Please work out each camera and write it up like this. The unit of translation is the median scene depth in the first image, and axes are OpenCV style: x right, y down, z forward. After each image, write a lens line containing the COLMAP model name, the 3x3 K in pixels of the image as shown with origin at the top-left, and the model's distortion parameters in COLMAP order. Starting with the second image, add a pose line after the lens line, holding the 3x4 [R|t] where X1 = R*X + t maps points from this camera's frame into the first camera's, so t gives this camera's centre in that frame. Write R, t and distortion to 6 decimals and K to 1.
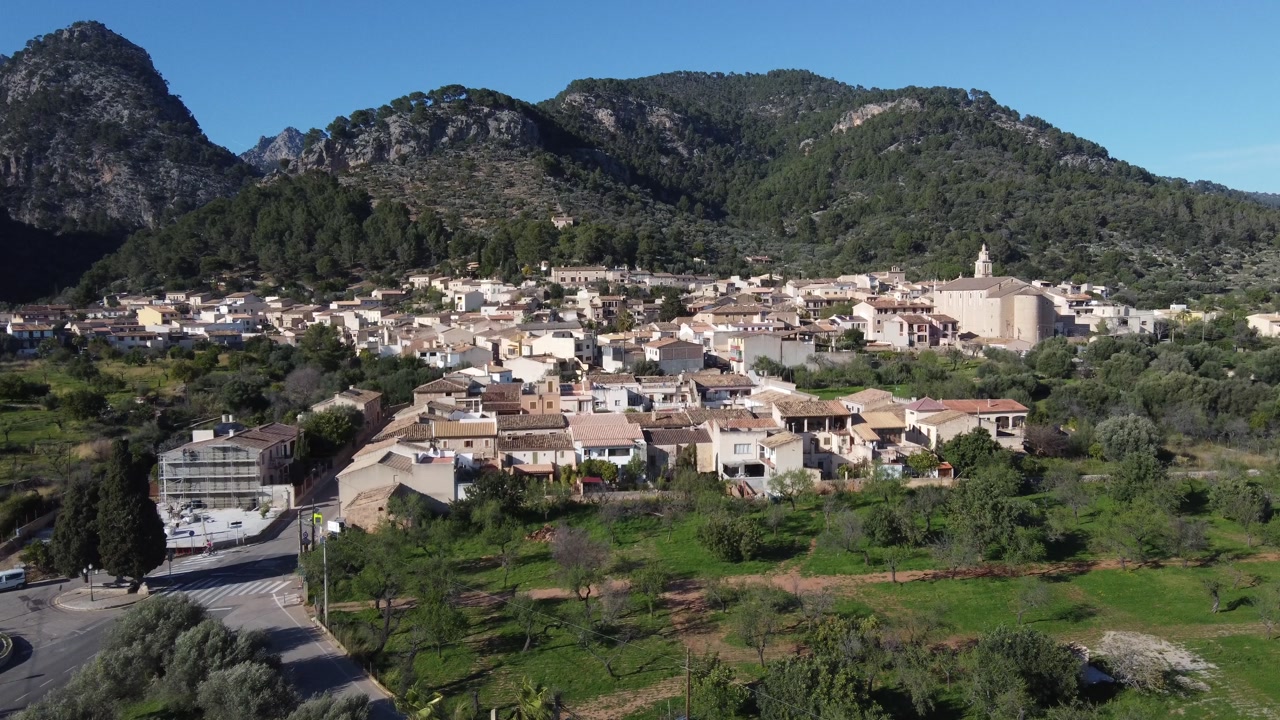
lens RADIAL K [[950.8, 0, 656.8], [0, 950.8, 360.7], [0, 0, 1]] dist [-0.008061, 0.003315]
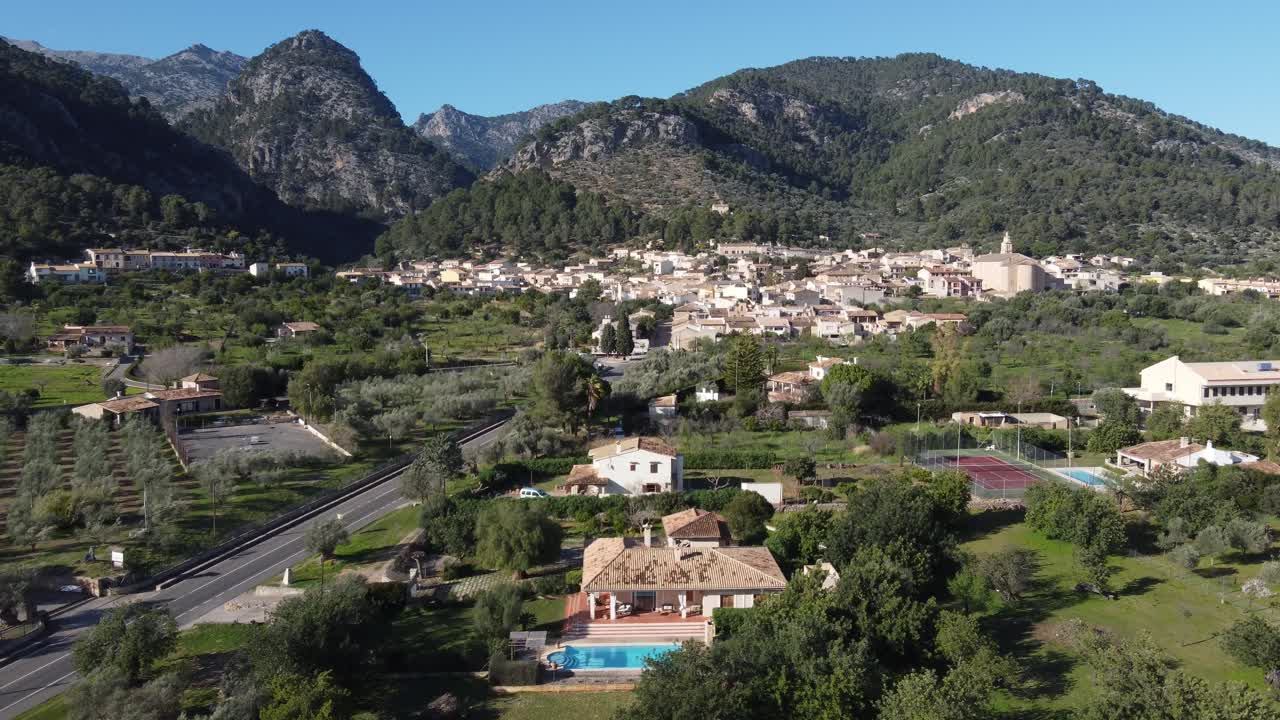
lens RADIAL K [[950.8, 0, 656.8], [0, 950.8, 360.7], [0, 0, 1]] dist [-0.008061, 0.003315]
pose [[0.990751, 0.018456, -0.134434, -0.003985], [-0.013828, 0.999282, 0.035280, 0.018719], [0.134989, -0.033095, 0.990294, -0.283795]]
